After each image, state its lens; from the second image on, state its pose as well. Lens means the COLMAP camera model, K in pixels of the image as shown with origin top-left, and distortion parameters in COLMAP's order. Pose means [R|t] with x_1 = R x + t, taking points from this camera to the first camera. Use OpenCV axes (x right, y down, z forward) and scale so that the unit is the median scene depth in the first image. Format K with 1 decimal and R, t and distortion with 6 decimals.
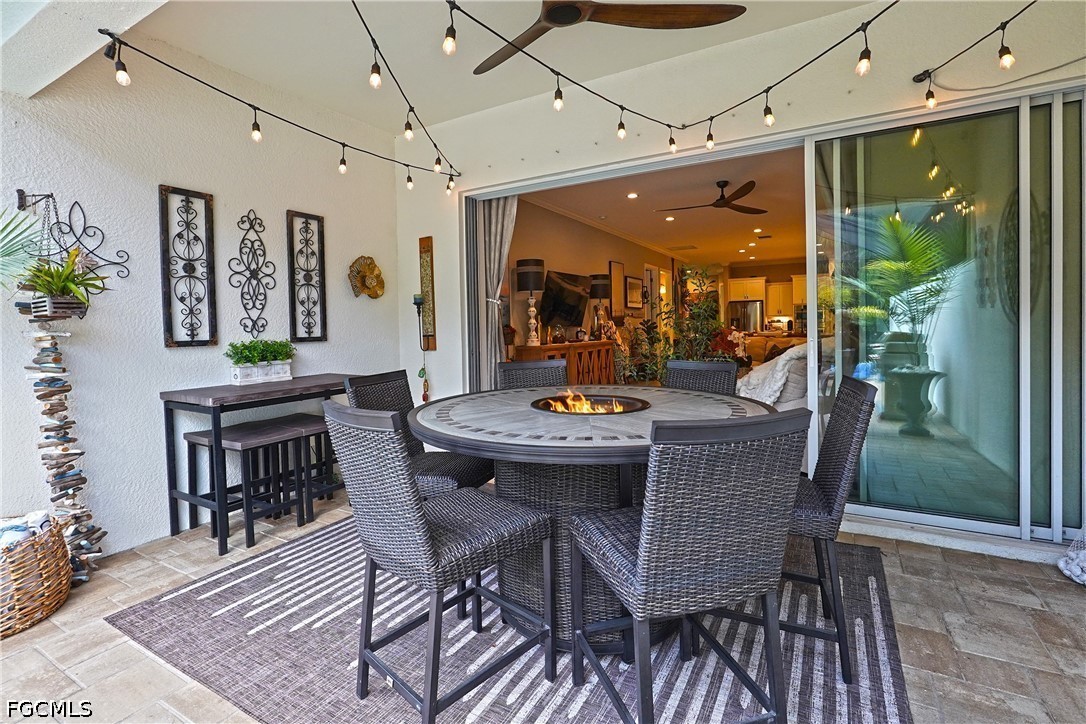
lens RADIAL K [[510.1, 0, 538.9], [0, 510.1, 342.5], [0, 0, 1]] dist [-0.001714, 0.000690]
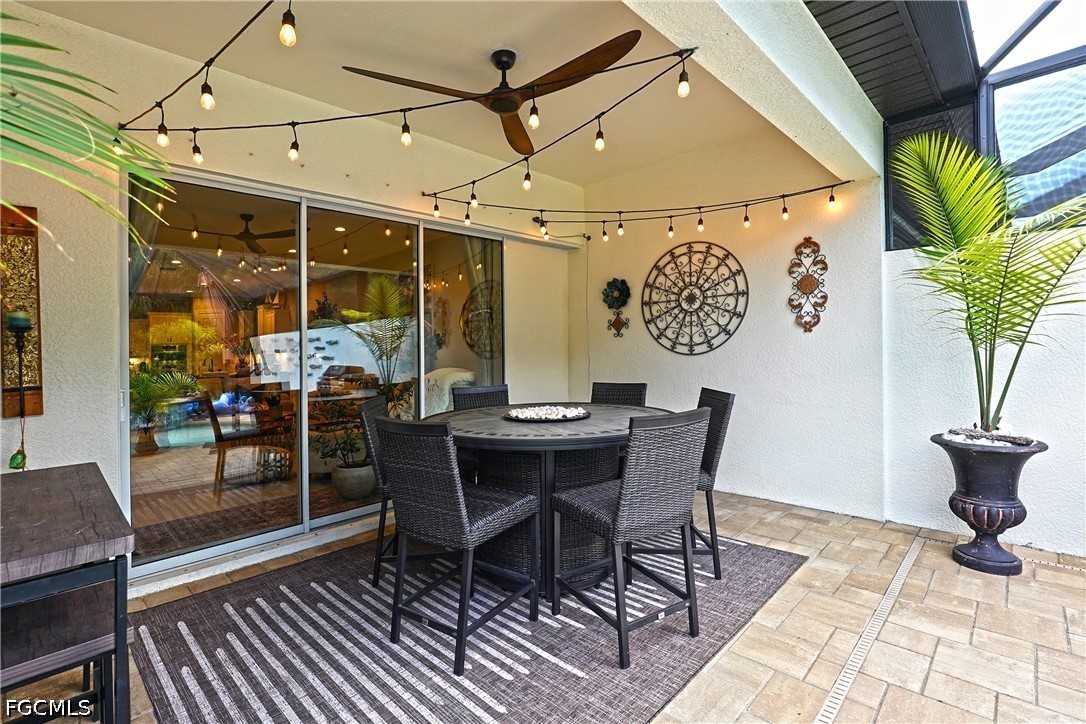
lens RADIAL K [[510.1, 0, 538.9], [0, 510.1, 342.5], [0, 0, 1]] dist [-0.001714, 0.000690]
pose [[0.240545, 0.035926, 0.969973, -1.165453], [0.050709, 0.997485, -0.049521, 0.003600], [-0.969312, 0.061099, 0.238118, 0.661999]]
